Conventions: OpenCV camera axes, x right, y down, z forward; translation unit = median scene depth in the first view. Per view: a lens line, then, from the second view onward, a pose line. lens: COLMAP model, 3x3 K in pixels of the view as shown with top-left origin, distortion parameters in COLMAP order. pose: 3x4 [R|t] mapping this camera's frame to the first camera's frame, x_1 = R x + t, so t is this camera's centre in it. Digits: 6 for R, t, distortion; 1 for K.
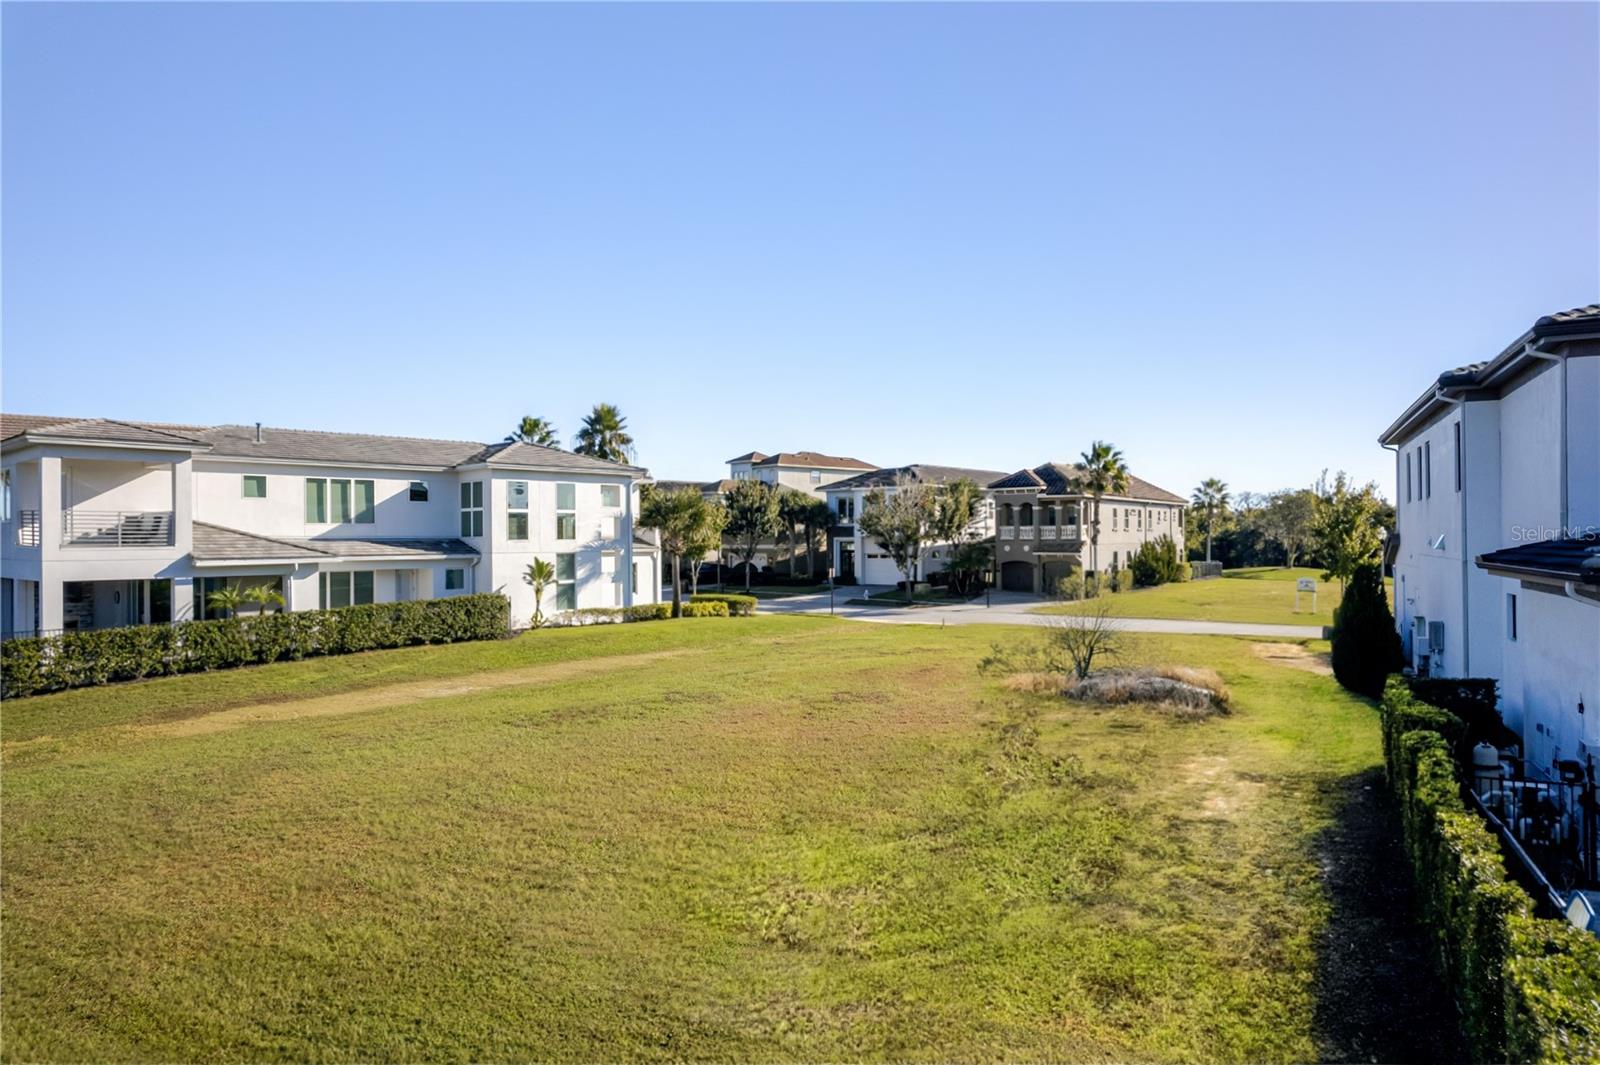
lens RADIAL K [[1018.6, 0, 800.0], [0, 1018.6, 532.5], [0, 0, 1]] dist [-0.042093, -0.000051]
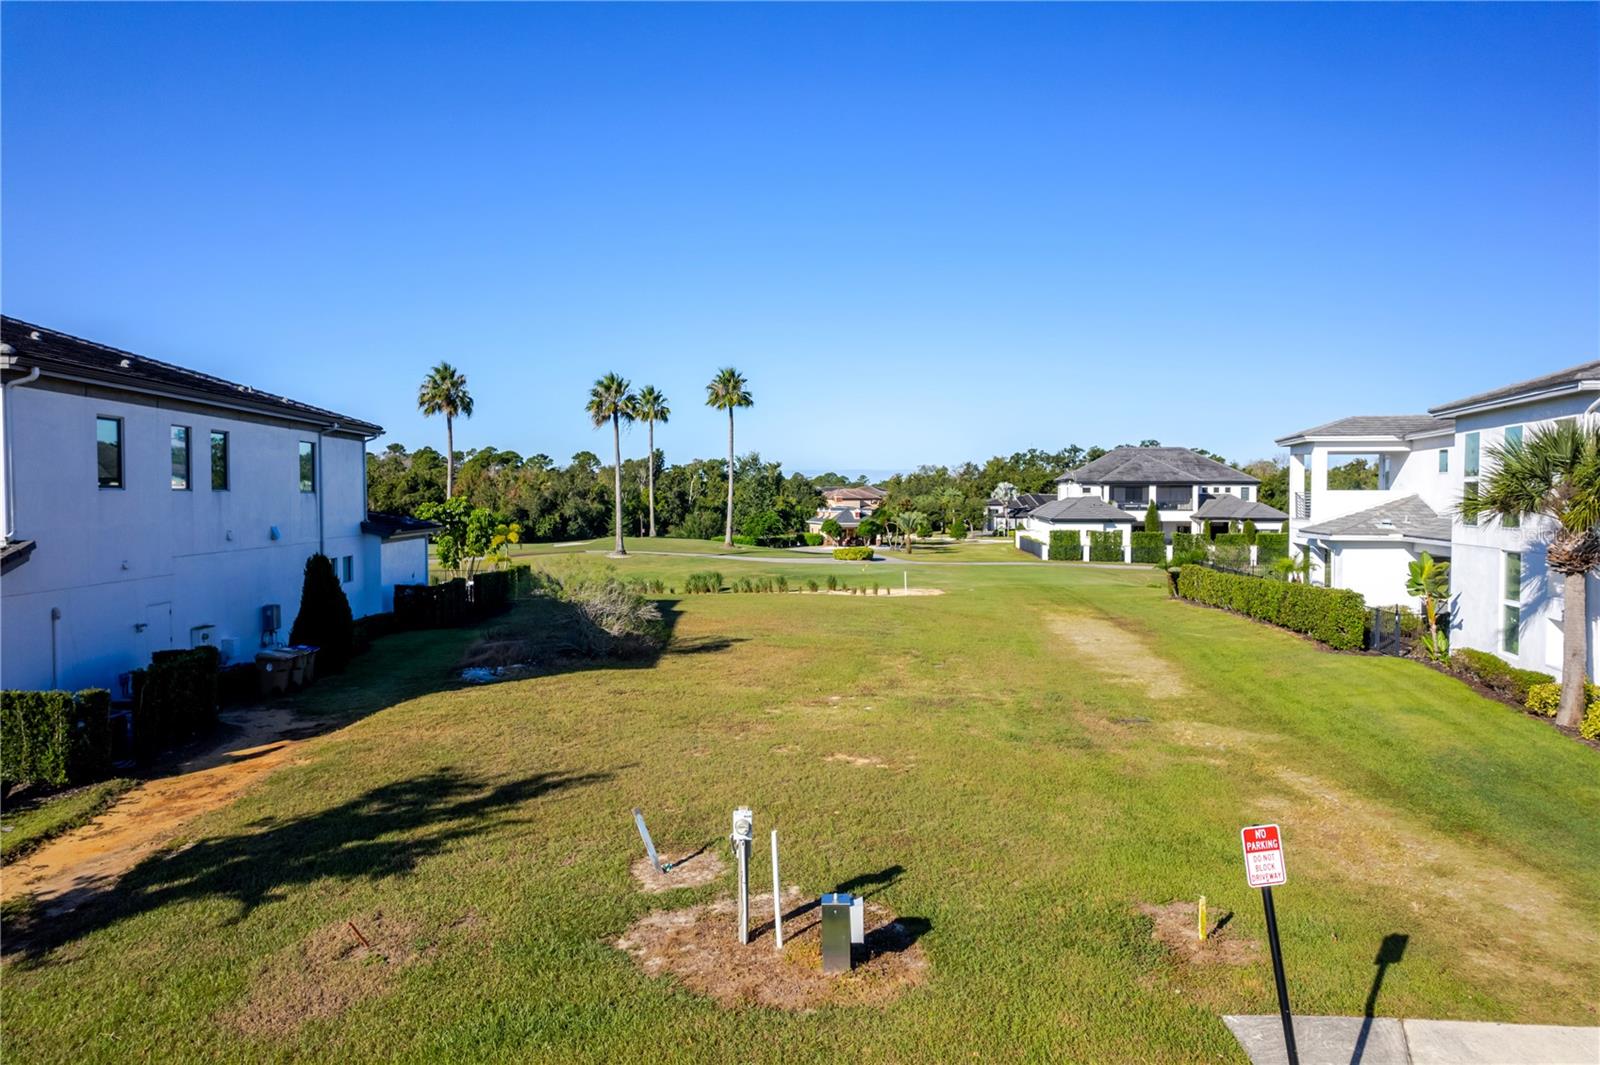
lens RADIAL K [[1022.4, 0, 803.2], [0, 1022.4, 533.9], [0, 0, 1]] dist [-0.073448, 0.059426]
pose [[-0.876684, 0.019346, -0.480677, 0.383124], [0.008781, 0.999668, 0.024220, -0.006461], [0.480986, 0.017012, -0.876563, 1.441254]]
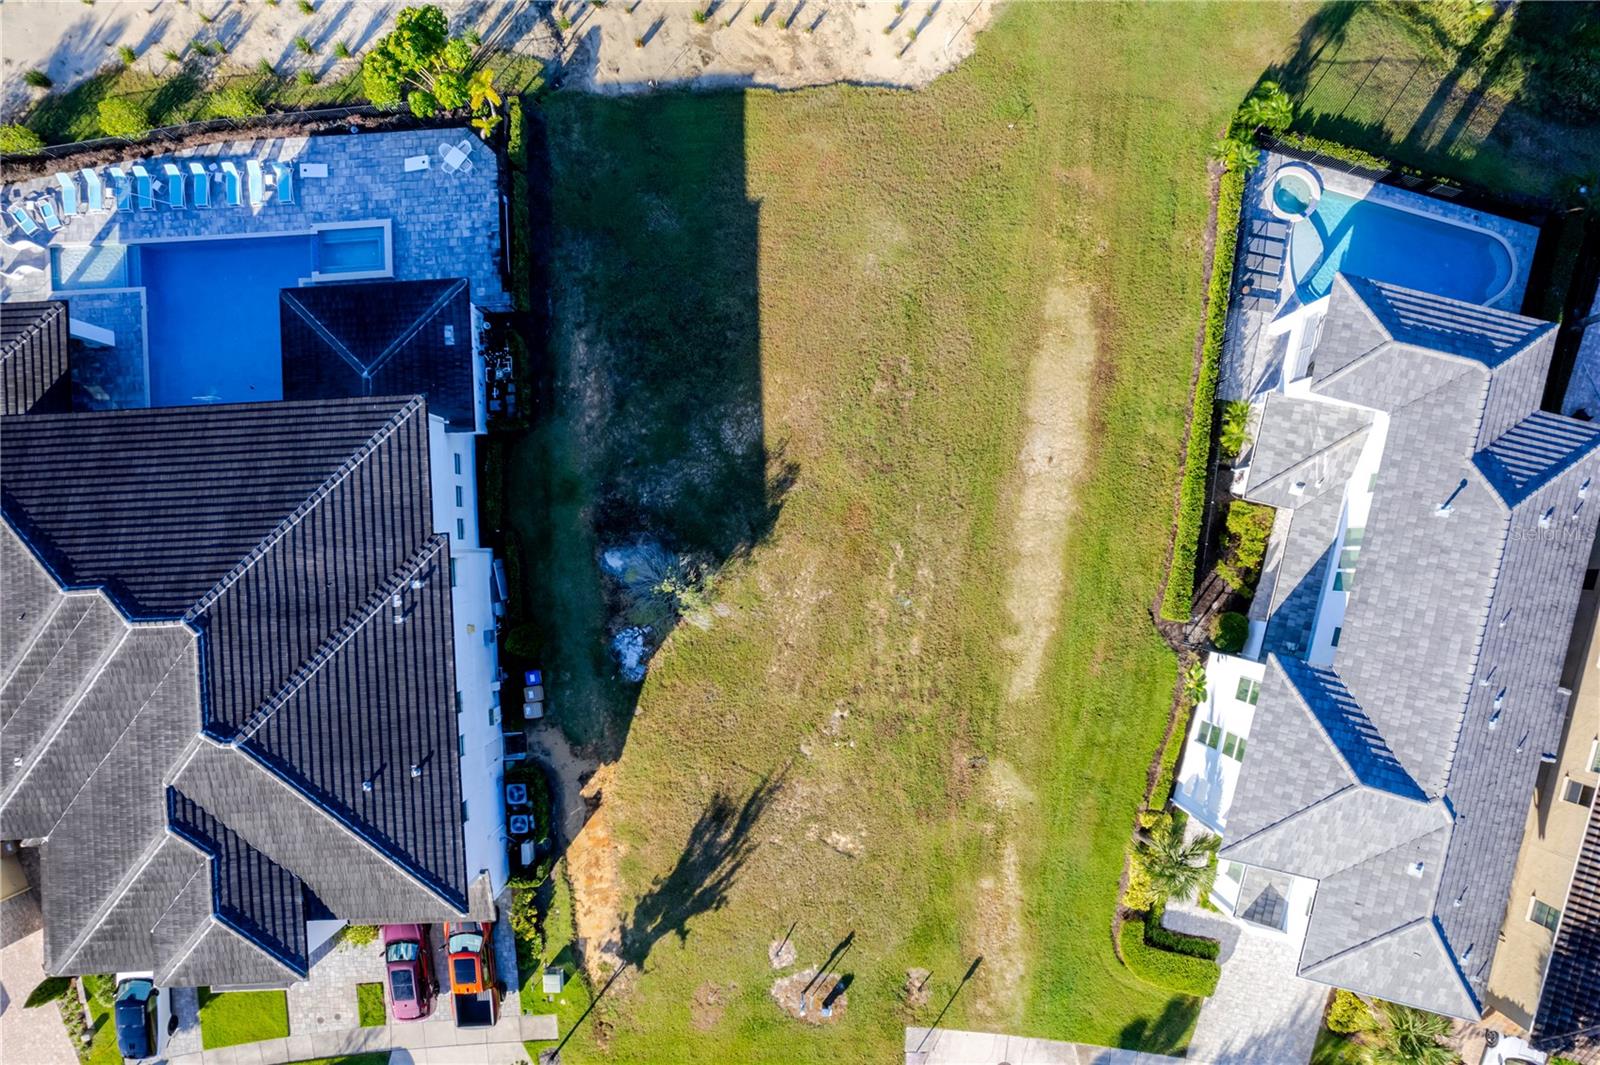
lens RADIAL K [[1022.4, 0, 803.2], [0, 1022.4, 533.9], [0, 0, 1]] dist [-0.073448, 0.059426]
pose [[-0.881686, 0.471834, -0.001247, 0.021771], [0.011025, 0.023244, 0.999669, -1.034402], [0.471707, 0.881381, -0.025696, 0.763170]]
